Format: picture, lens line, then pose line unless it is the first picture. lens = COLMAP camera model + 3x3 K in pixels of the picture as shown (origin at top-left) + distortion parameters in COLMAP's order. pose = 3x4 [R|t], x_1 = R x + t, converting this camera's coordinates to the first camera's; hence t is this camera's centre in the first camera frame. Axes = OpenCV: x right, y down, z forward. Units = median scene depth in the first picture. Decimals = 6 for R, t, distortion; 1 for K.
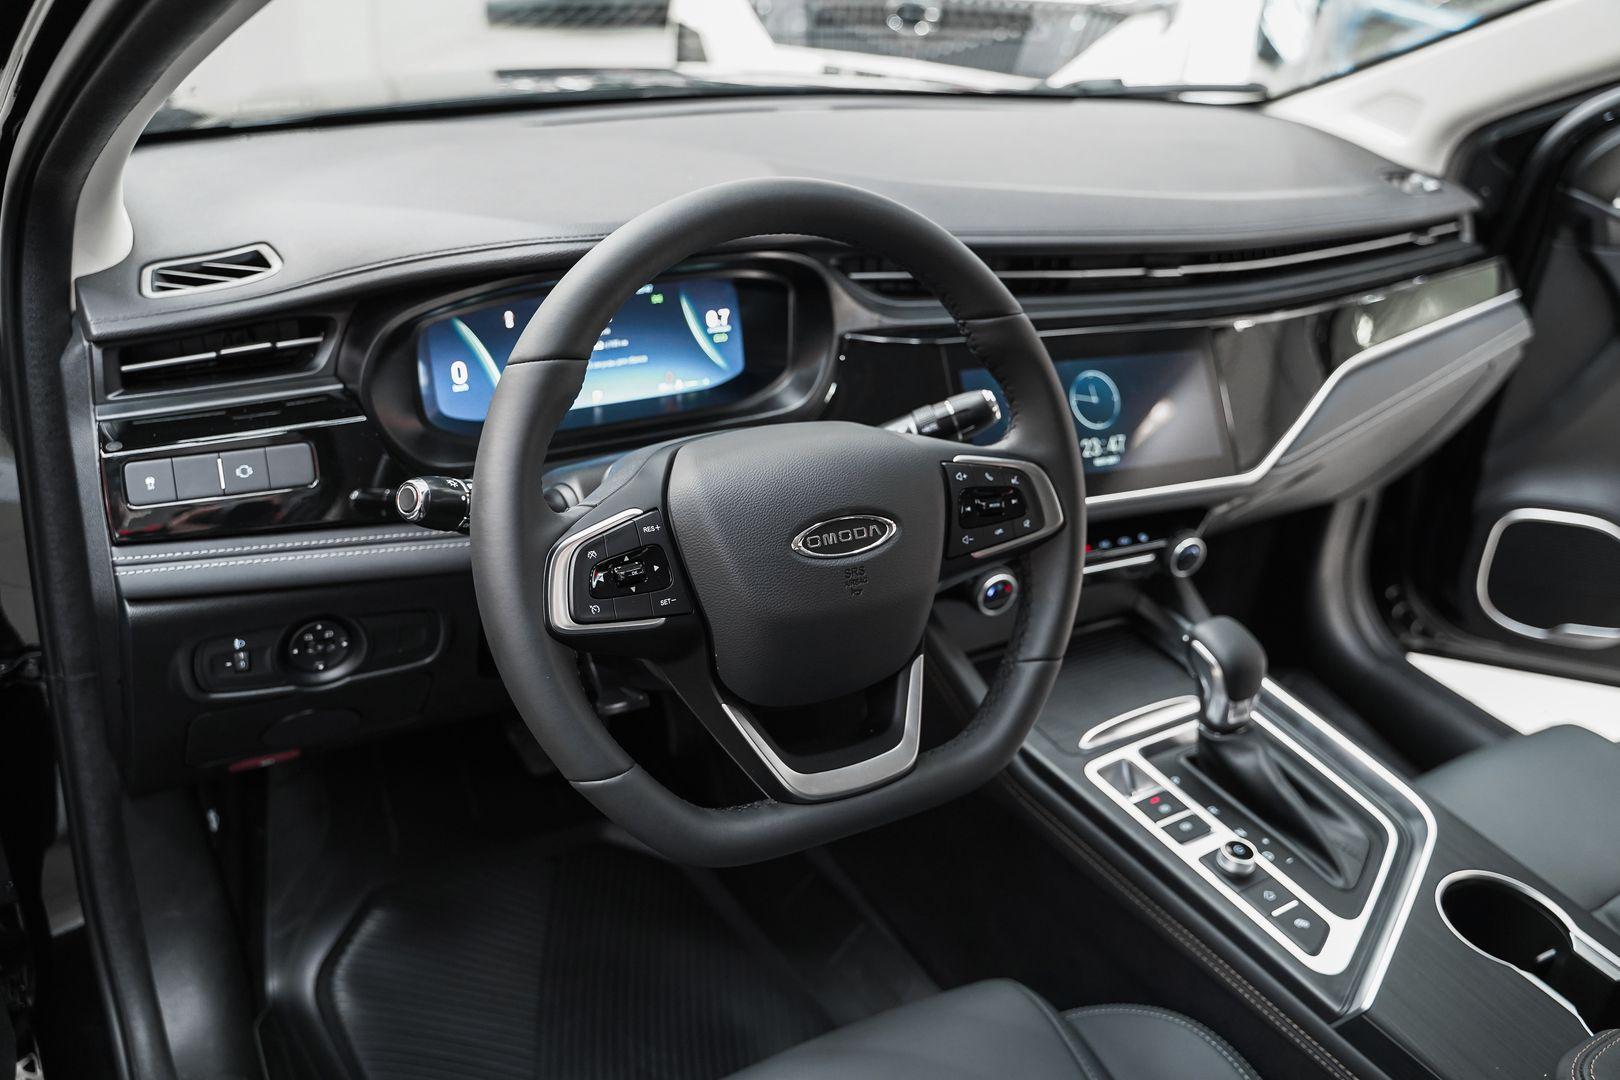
lens RADIAL K [[1316.5, 0, 810.0], [0, 1316.5, 540.0], [0, 0, 1]] dist [-0.116466, 0.085988]
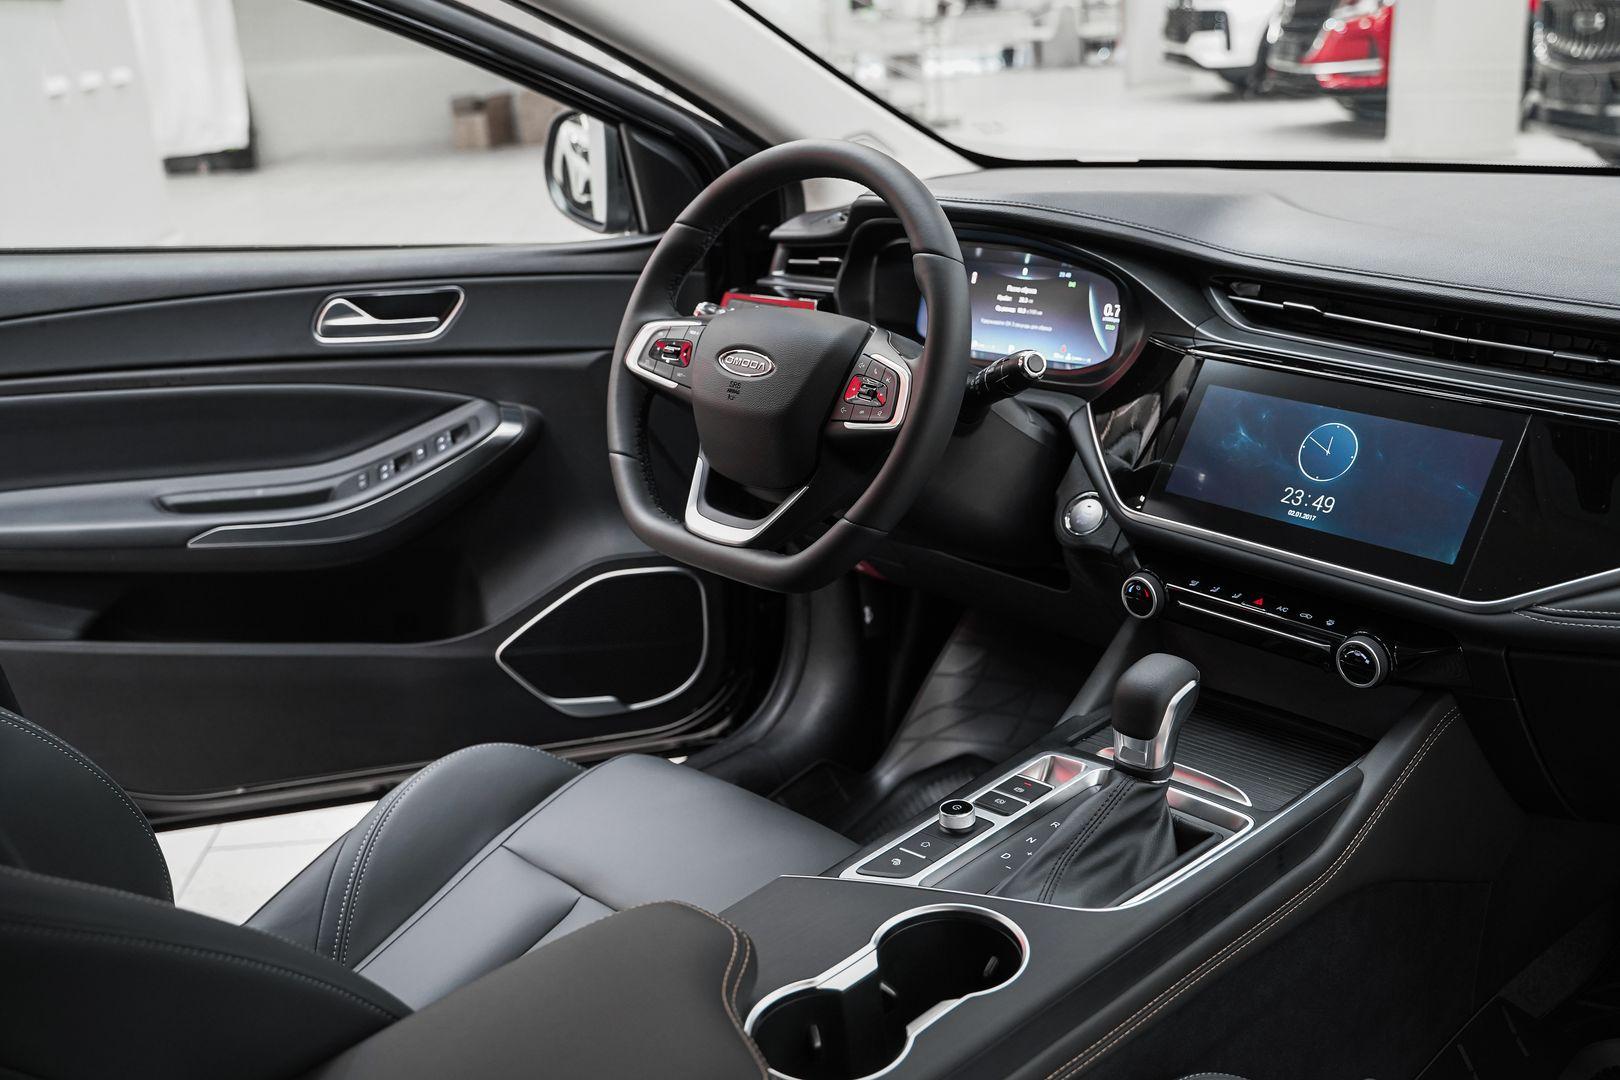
lens RADIAL K [[1603.4, 0, 805.4], [0, 1603.4, 540.9], [0, 0, 1]] dist [-0.077553, 0.117369]
pose [[0.234604, 0.223708, -0.946000, 1.274213], [-0.393063, 0.911888, 0.118163, -0.042796], [0.889080, 0.344116, 0.301864, 0.401358]]
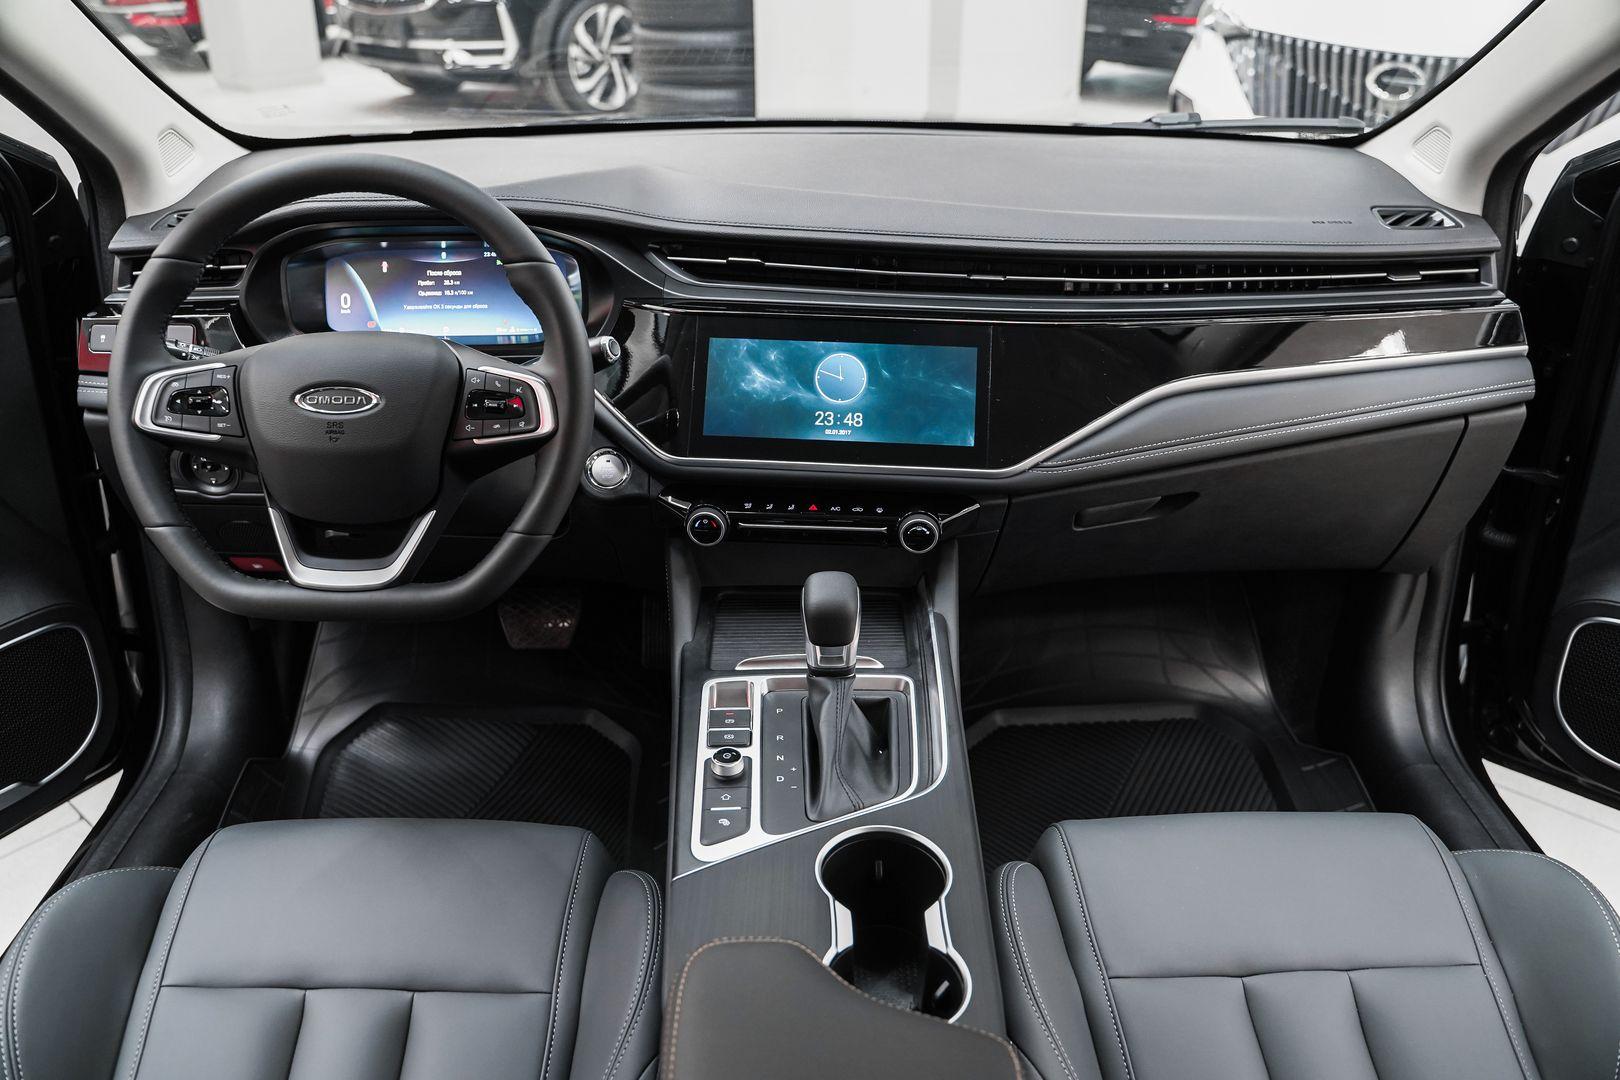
lens RADIAL K [[1302.5, 0, 799.6], [0, 1302.5, 548.9], [0, 0, 1]] dist [-0.106654, 0.069145]
pose [[0.866069, 0.155921, -0.474987, 0.796371], [-0.177339, 0.984150, -0.000290, 0.046725], [0.467413, 0.084484, 0.879993, 0.018756]]
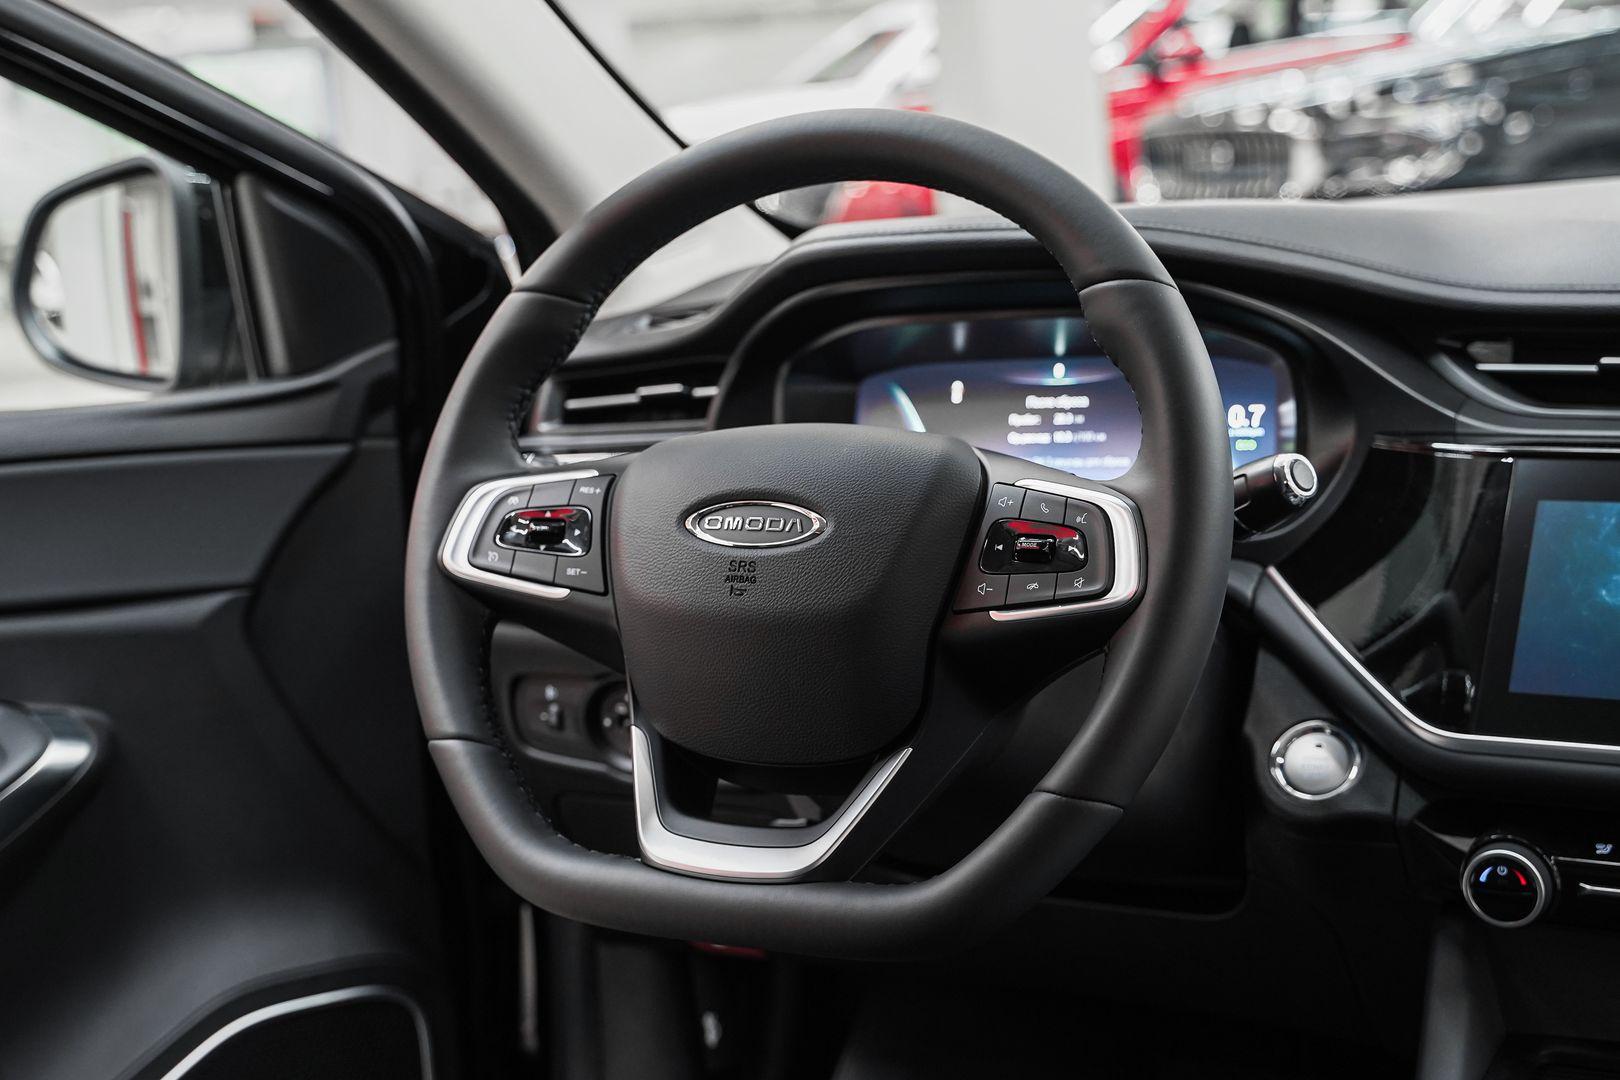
lens RADIAL K [[2284.2, 0, 786.3], [0, 2284.2, 540.0], [0, 0, 1]] dist [0.007518, -0.014686]
pose [[0.523228, 0.025390, -0.851814, 0.825011], [-0.293216, 0.943890, -0.151974, 0.142885], [0.800160, 0.329282, 0.501315, 0.239228]]
